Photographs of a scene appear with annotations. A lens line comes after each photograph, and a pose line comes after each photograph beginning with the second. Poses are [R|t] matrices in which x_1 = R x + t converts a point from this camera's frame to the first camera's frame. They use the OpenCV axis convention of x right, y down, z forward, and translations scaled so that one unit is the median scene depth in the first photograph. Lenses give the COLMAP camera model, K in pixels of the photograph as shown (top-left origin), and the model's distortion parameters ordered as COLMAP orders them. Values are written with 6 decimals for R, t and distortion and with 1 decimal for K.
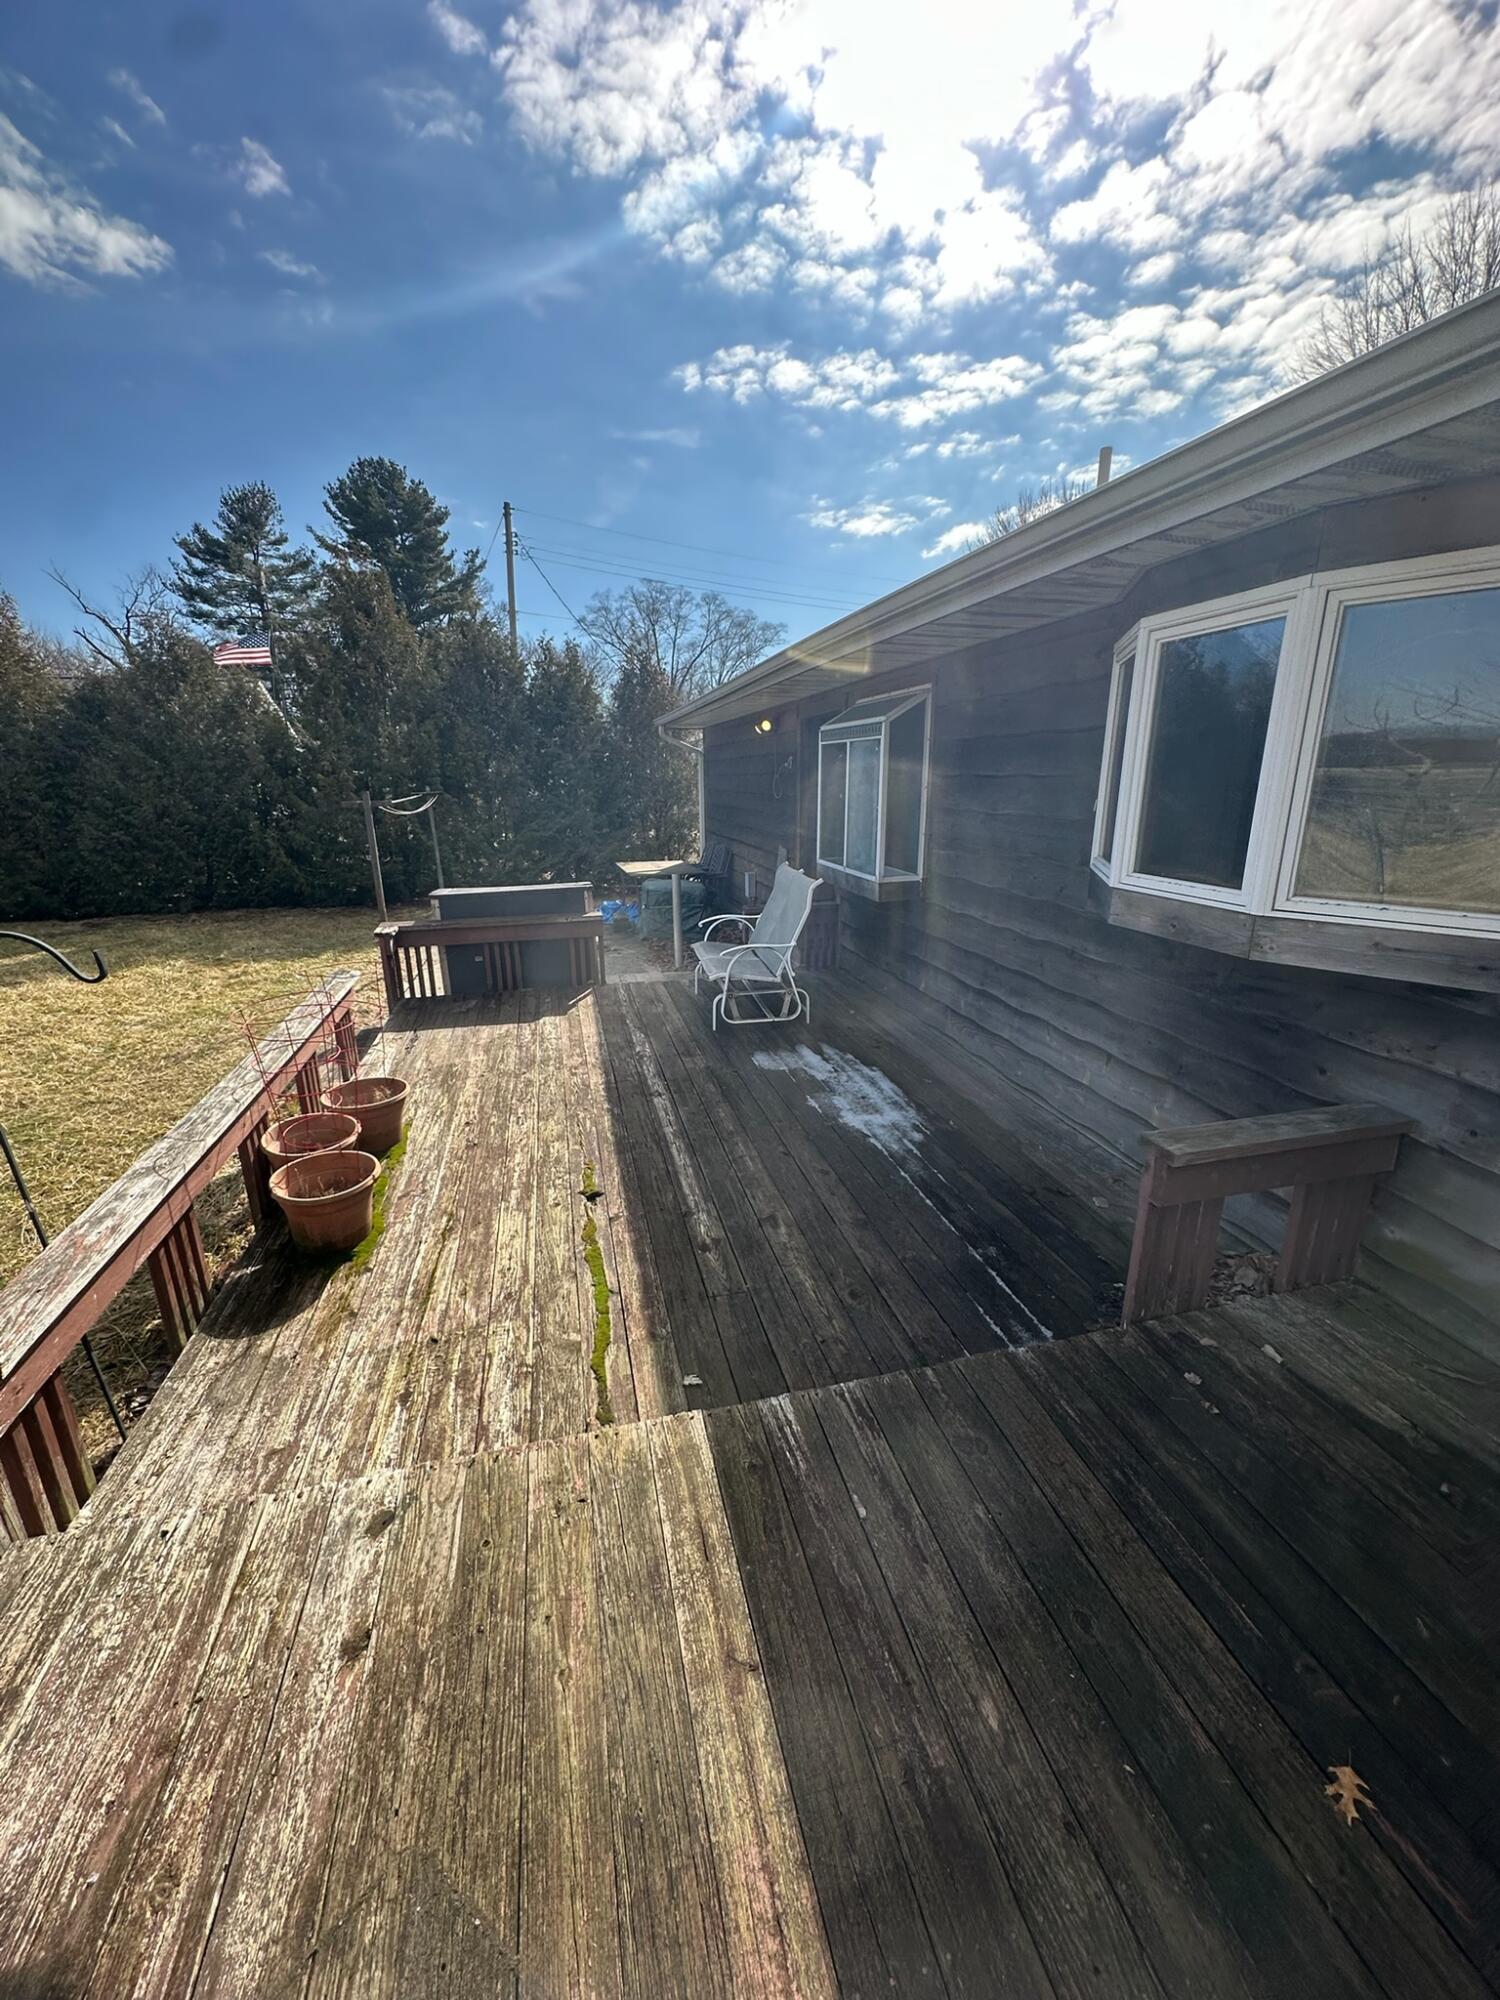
lens RADIAL K [[797.6, 0, 749.8], [0, 797.6, 1004.0], [0, 0, 1]] dist [-0.001922, 0.001284]
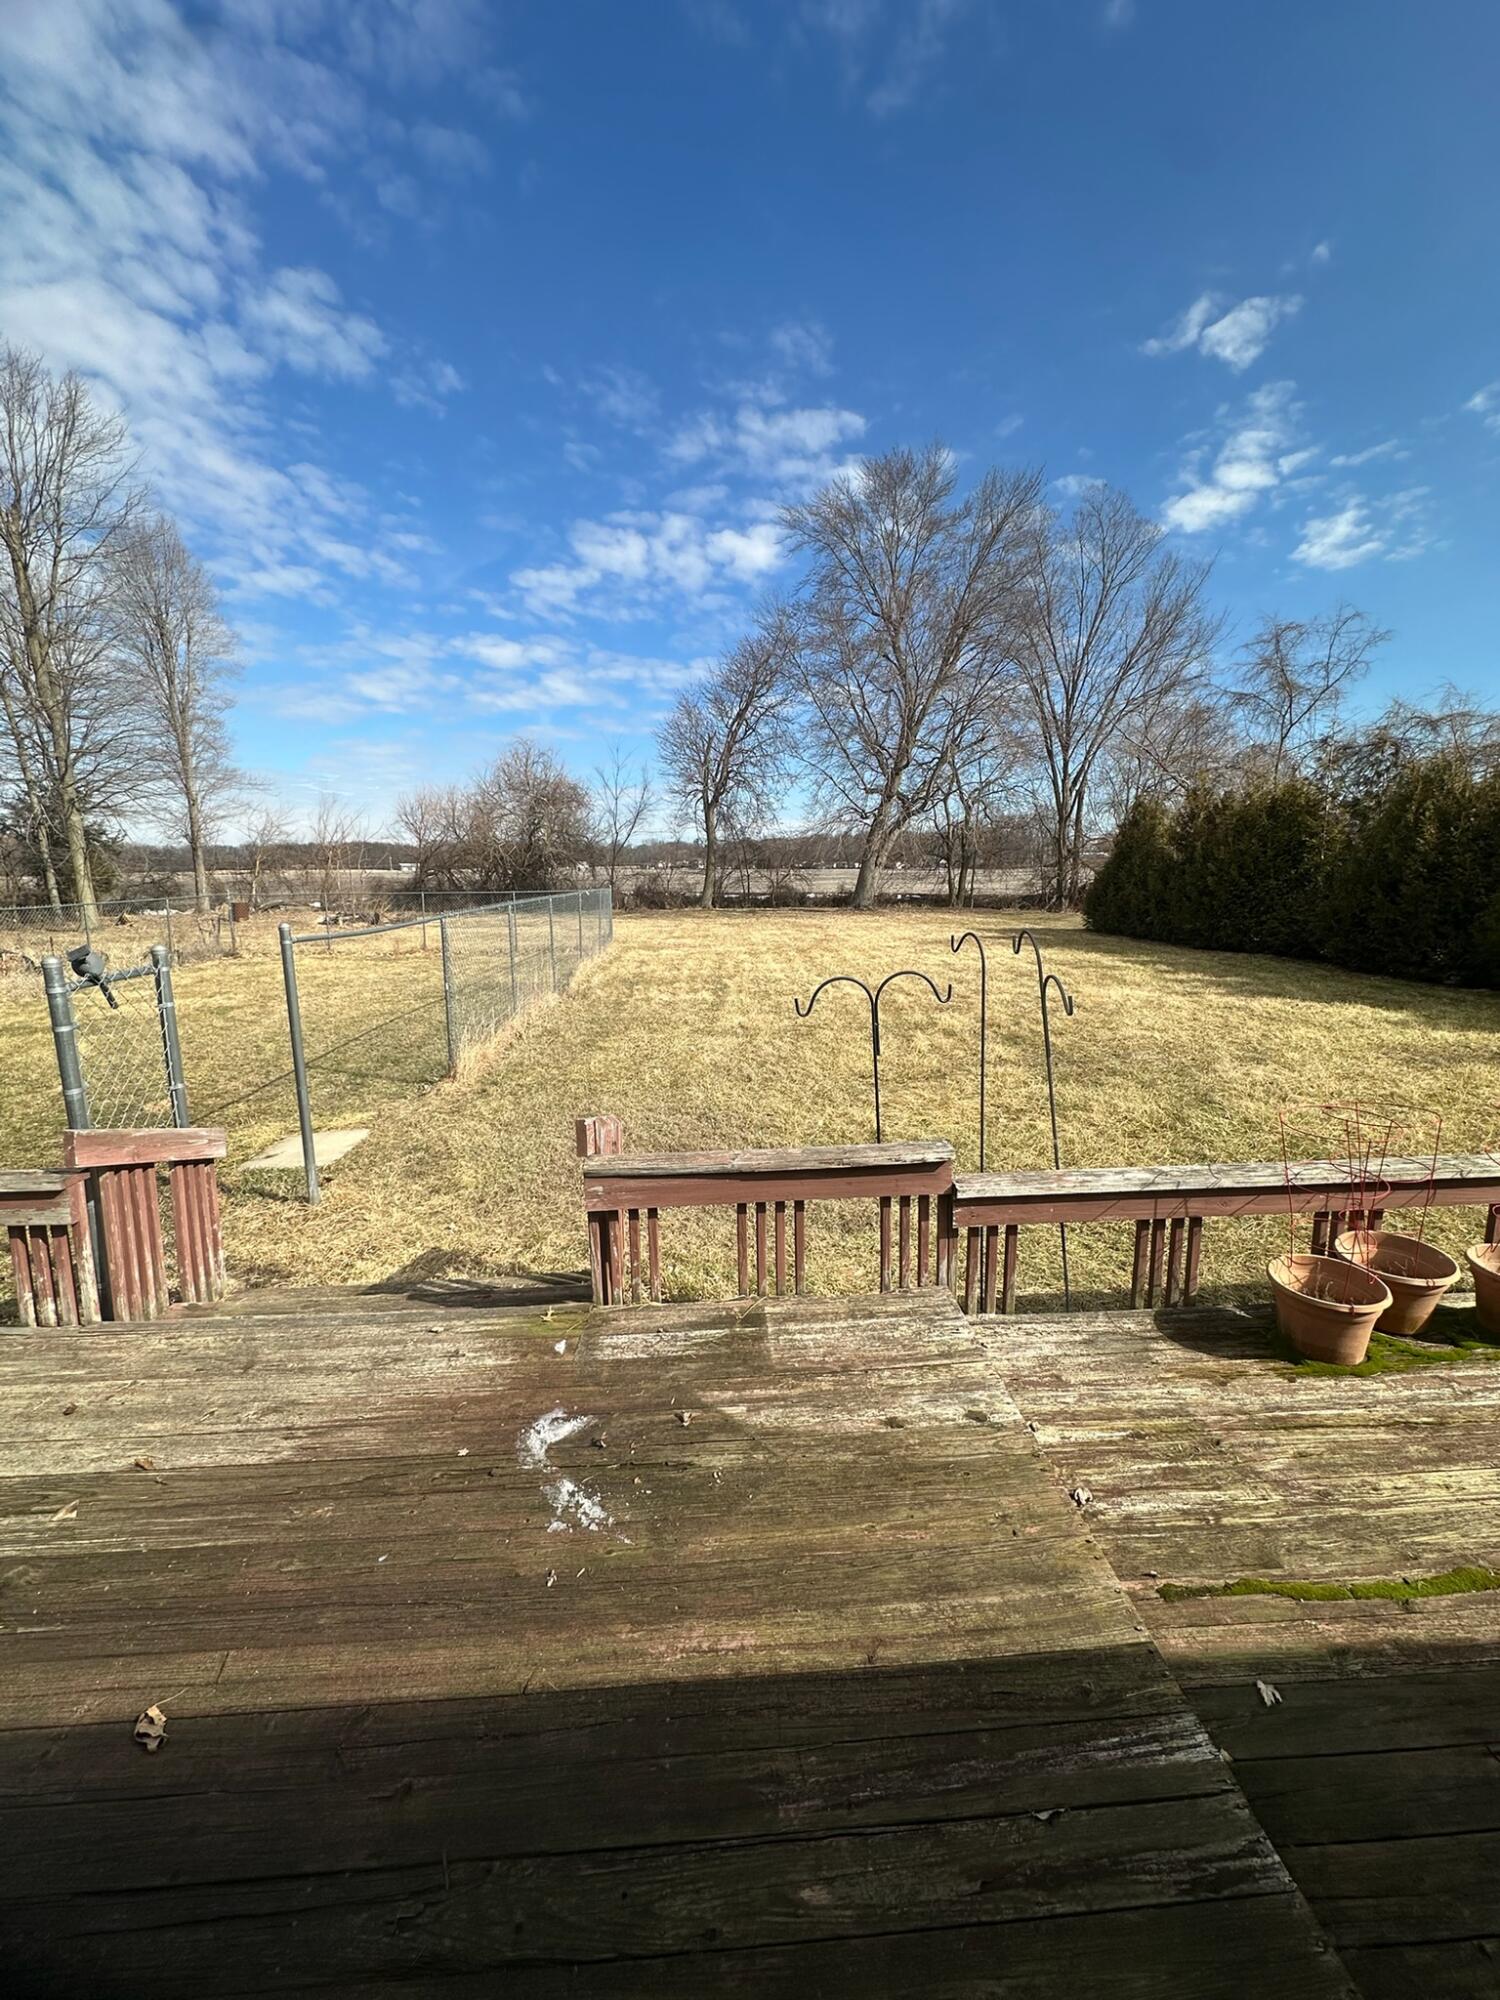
lens RADIAL K [[797.6, 0, 753.1], [0, 797.6, 993.7], [0, 0, 1]] dist [-0.001922, 0.001284]
pose [[-0.180057, 0.162447, -0.970150, 0.596574], [-0.264588, 0.941922, 0.206827, -0.164351], [0.947403, 0.293930, -0.126618, 0.415253]]
